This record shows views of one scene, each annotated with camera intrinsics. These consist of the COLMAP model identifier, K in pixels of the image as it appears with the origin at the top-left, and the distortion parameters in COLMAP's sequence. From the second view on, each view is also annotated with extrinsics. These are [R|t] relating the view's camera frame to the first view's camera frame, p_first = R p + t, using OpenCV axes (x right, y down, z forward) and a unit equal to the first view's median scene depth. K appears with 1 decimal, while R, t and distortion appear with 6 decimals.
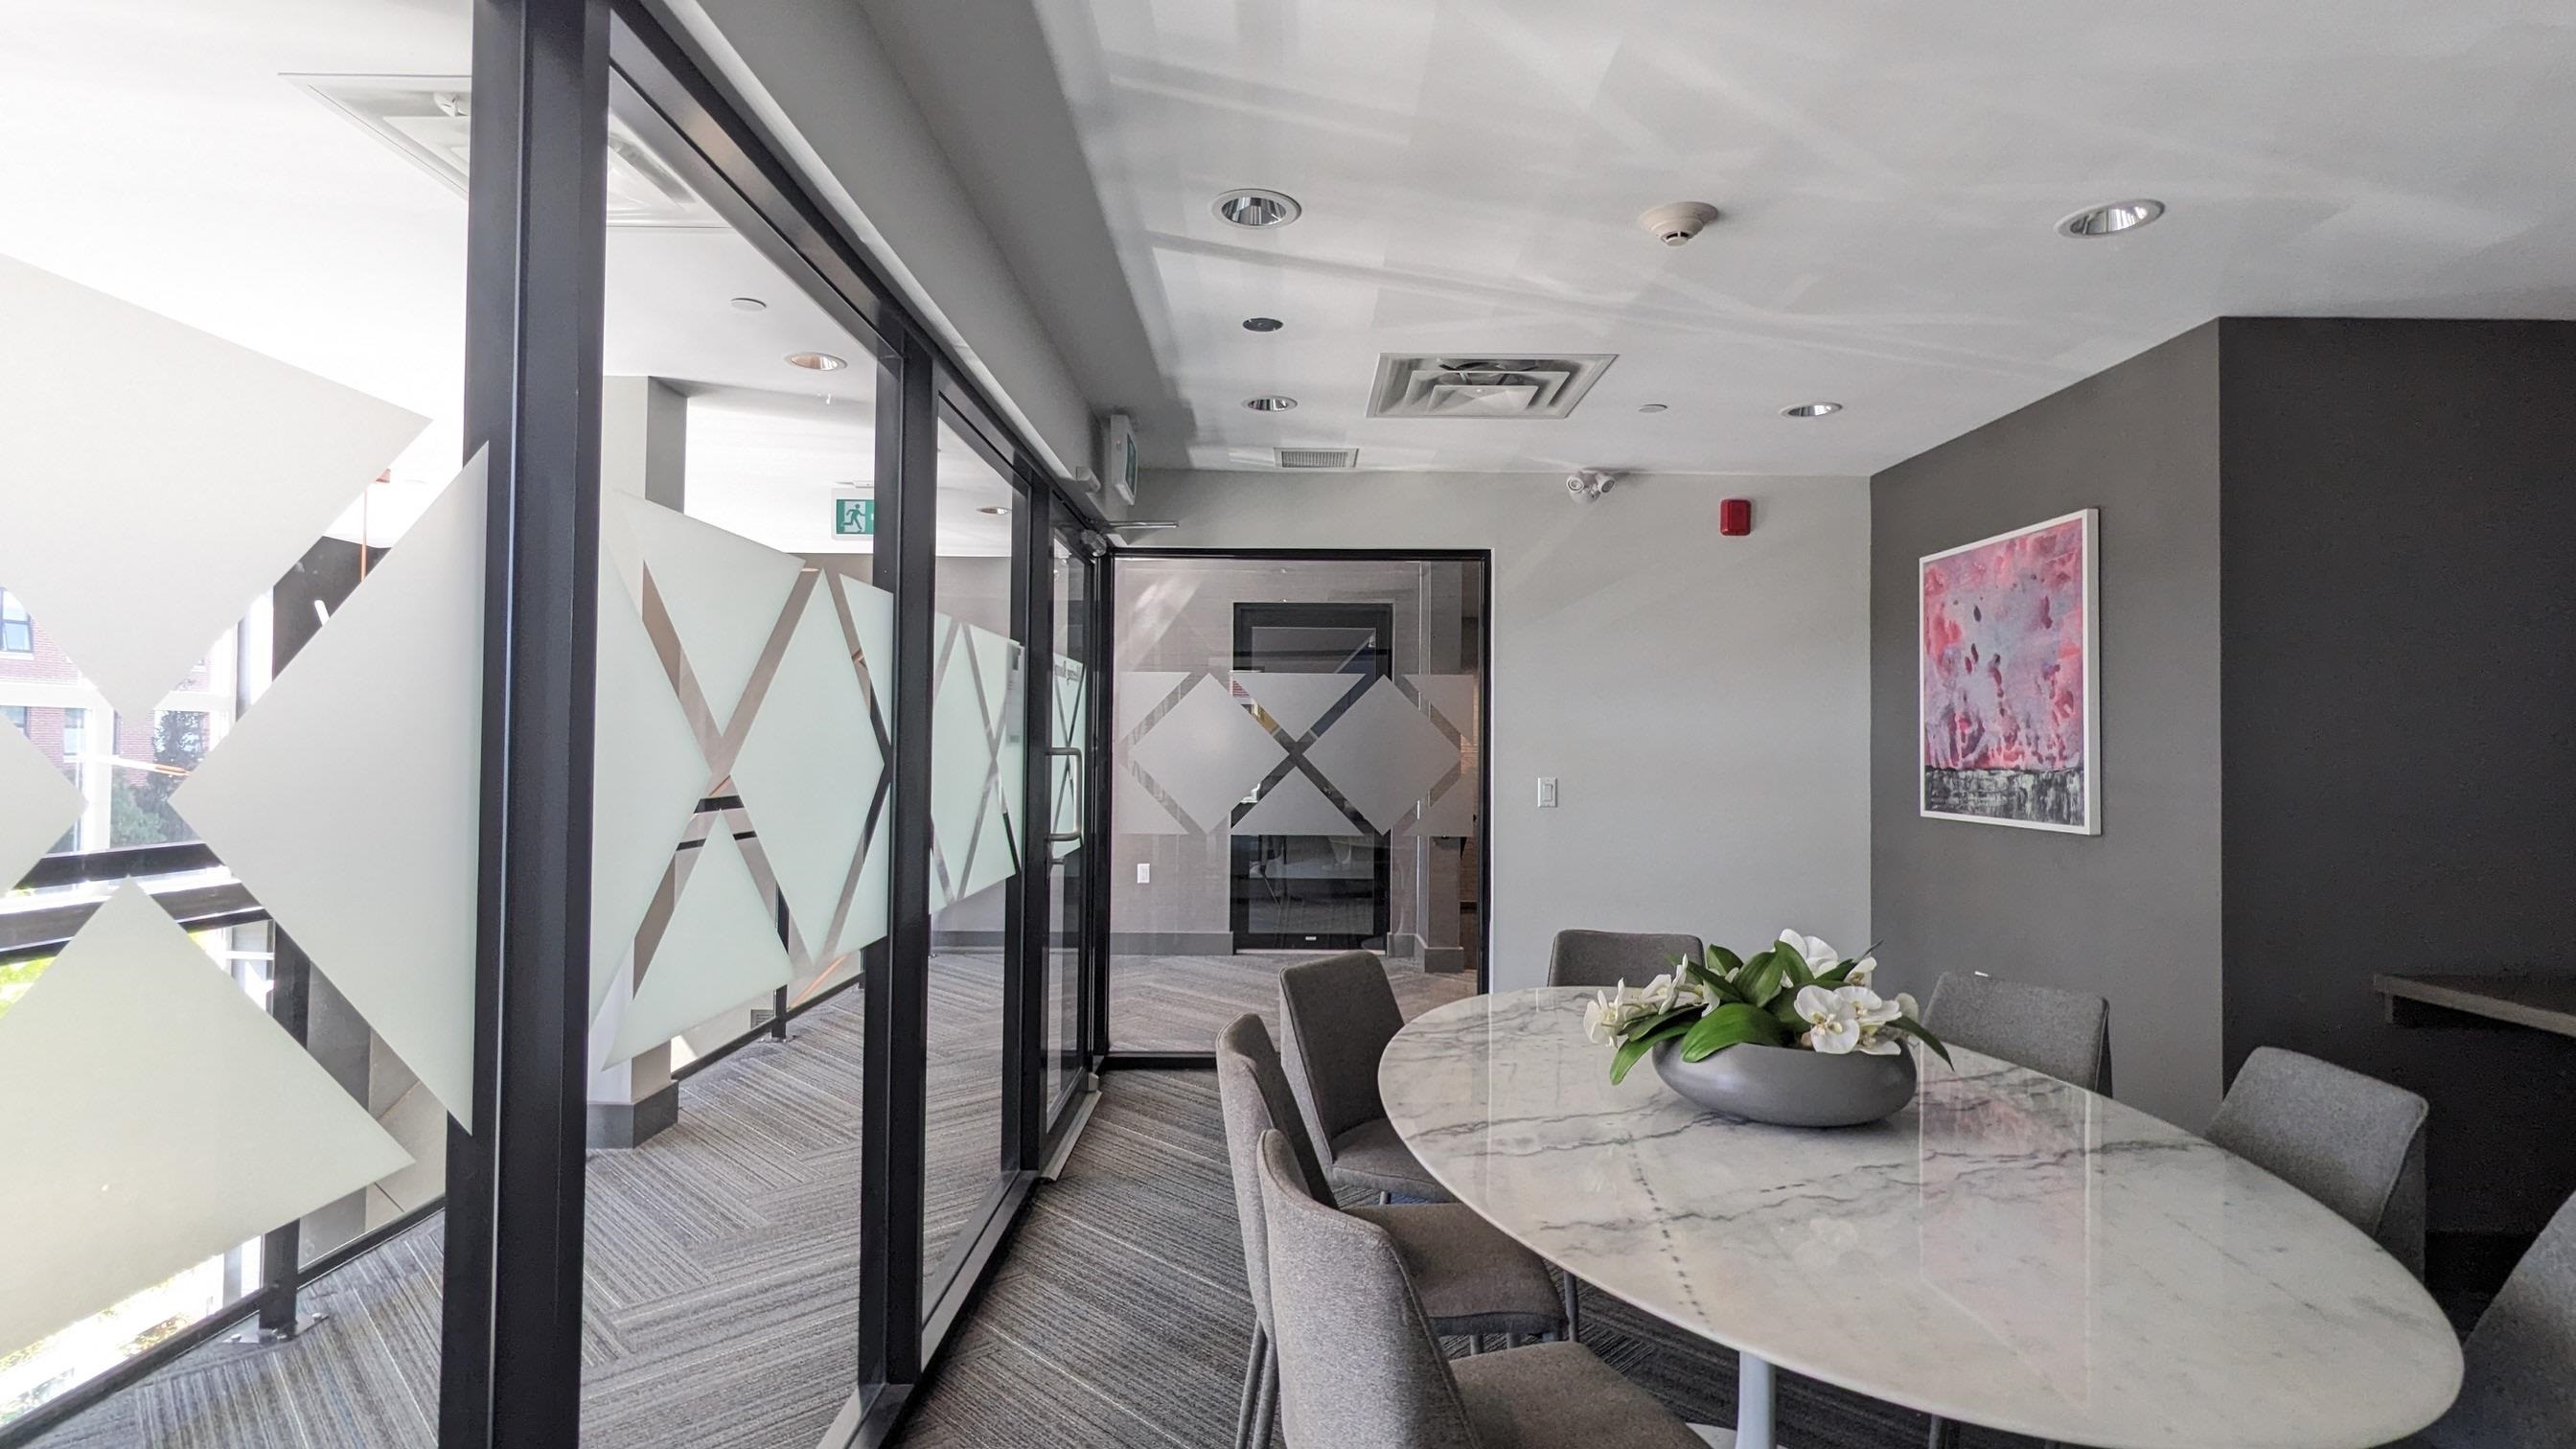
lens RADIAL K [[1251.8, 0, 1288.2], [0, 1251.8, 725.1], [0, 0, 1]] dist [-0.002264, 0.006412]
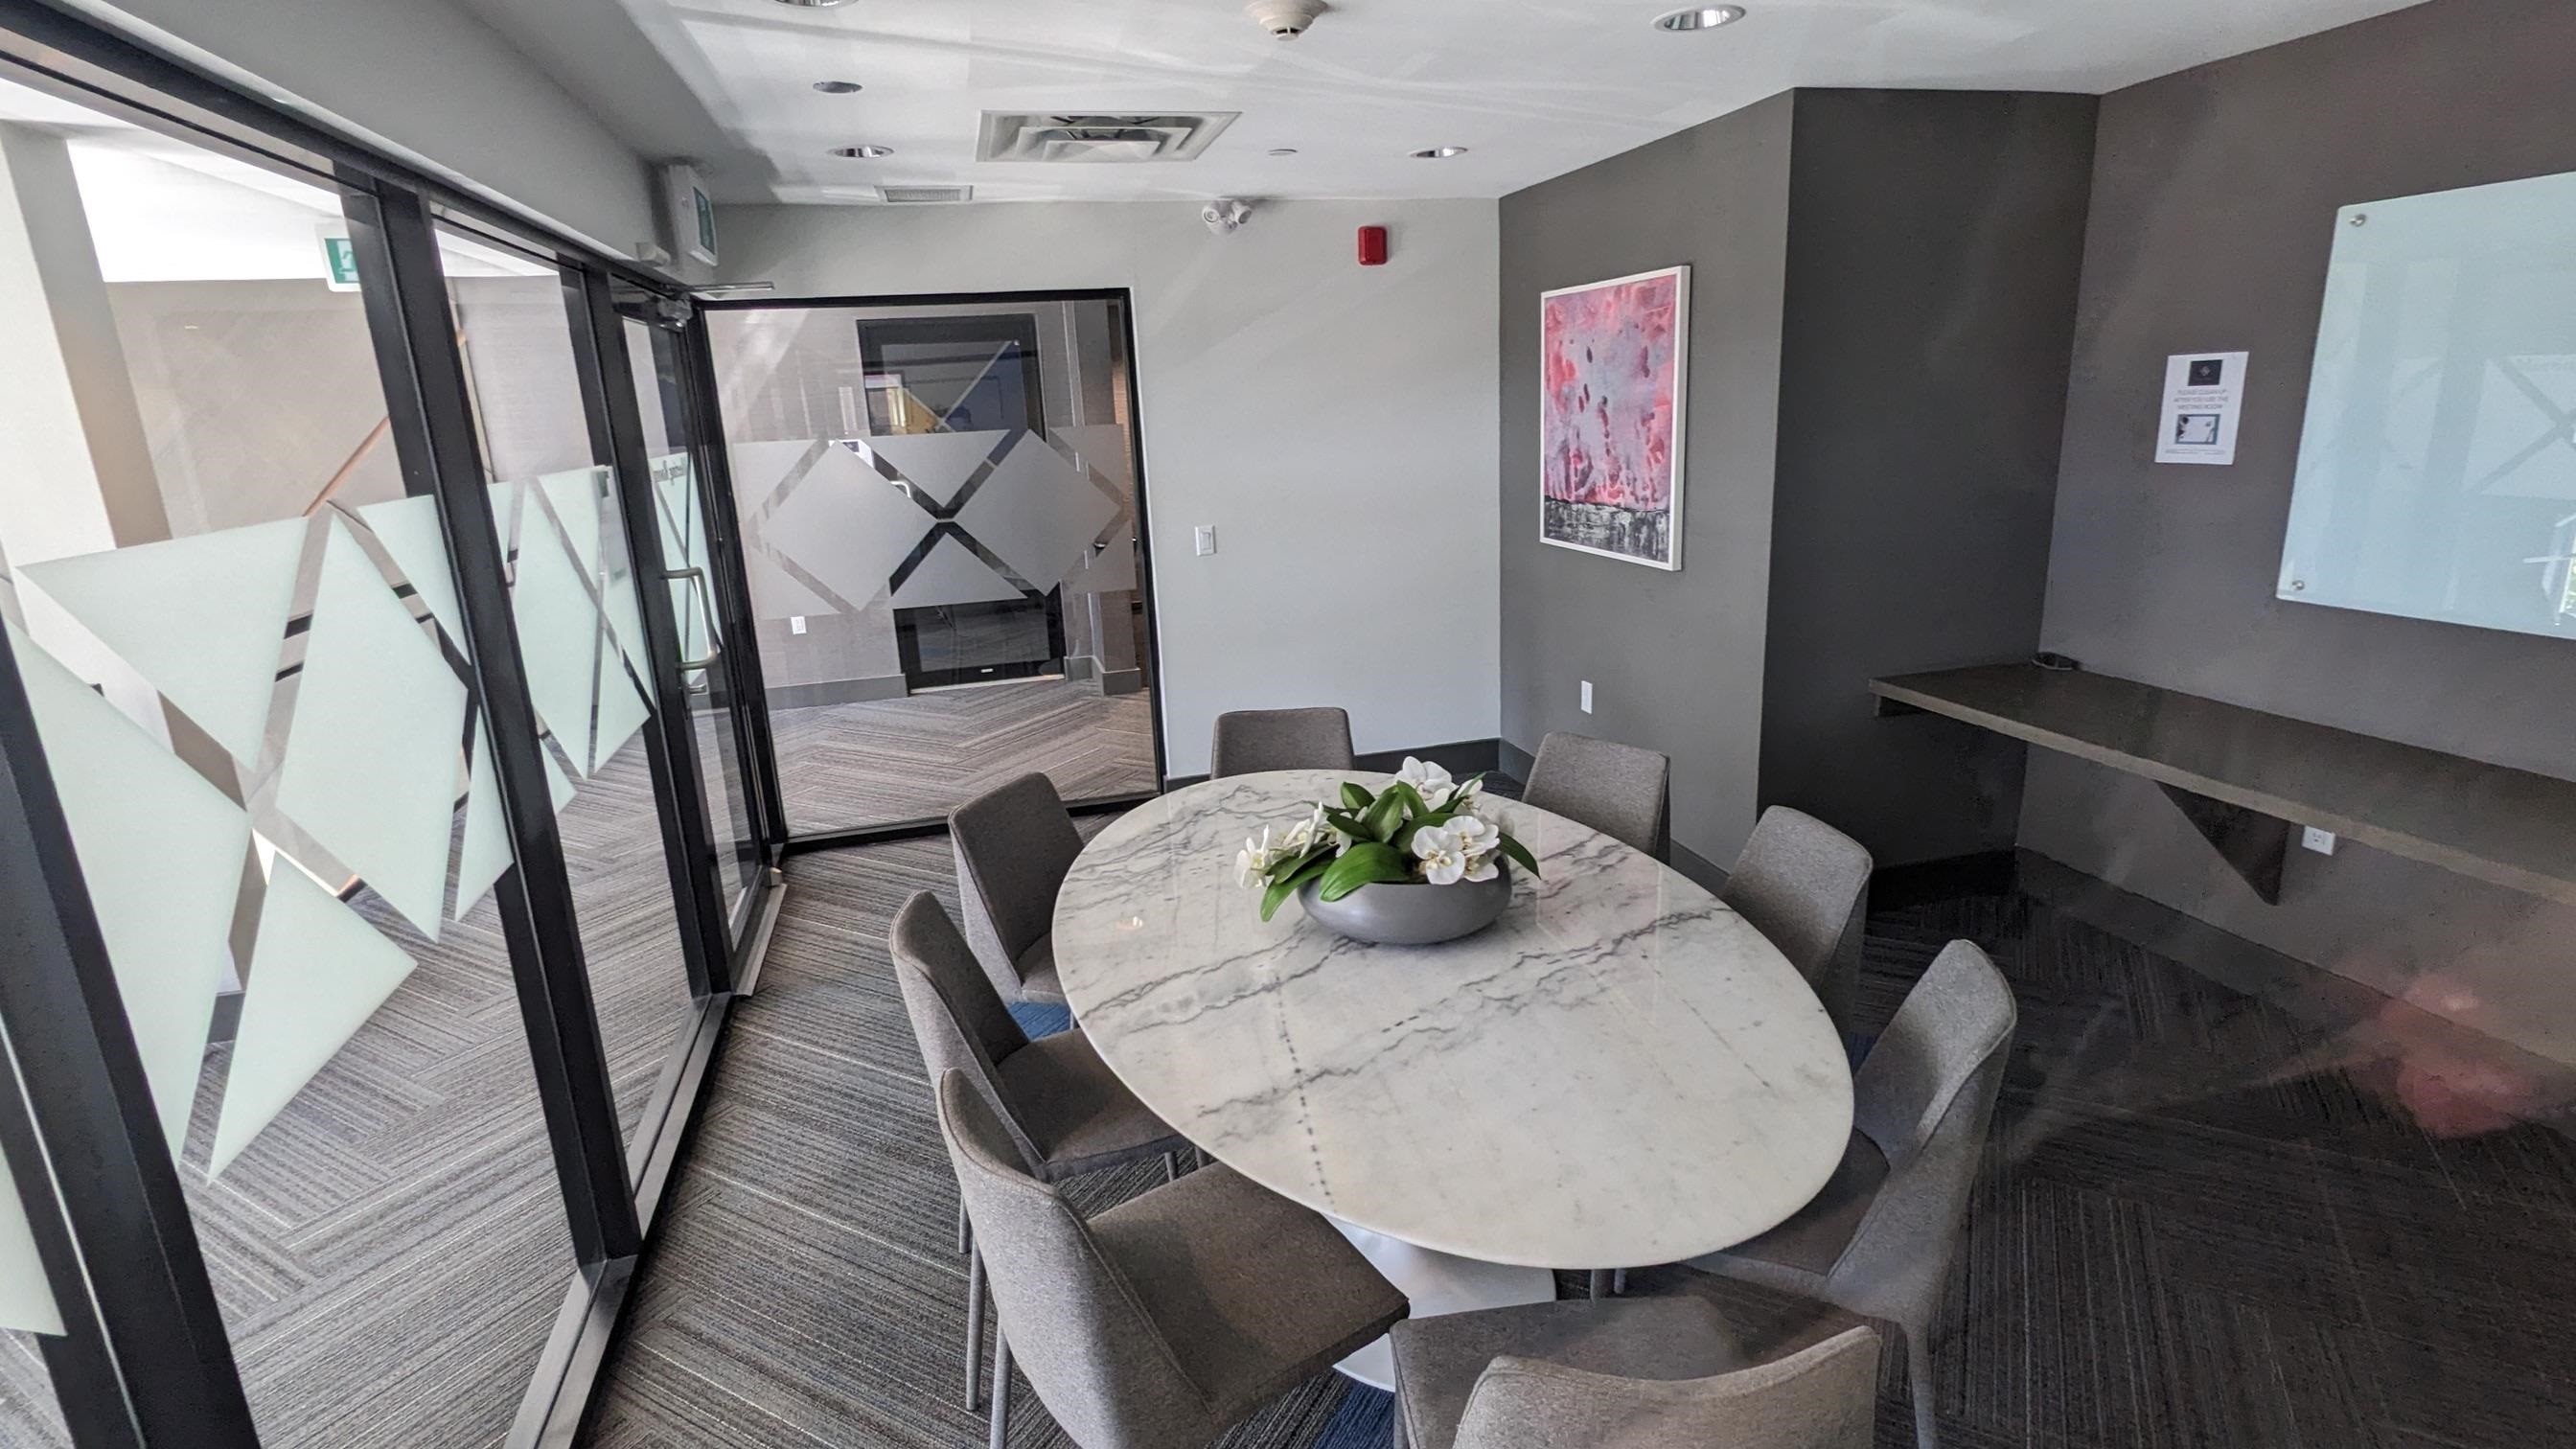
lens RADIAL K [[1251.8, 0, 1287.7], [0, 1251.8, 734.5], [0, 0, 1]] dist [-0.002264, 0.006412]
pose [[0.964731, -0.118841, 0.234886, 0.021713], [0.050478, 0.959252, 0.278007, -0.106084], [-0.258354, -0.256345, 0.931418, -0.002671]]
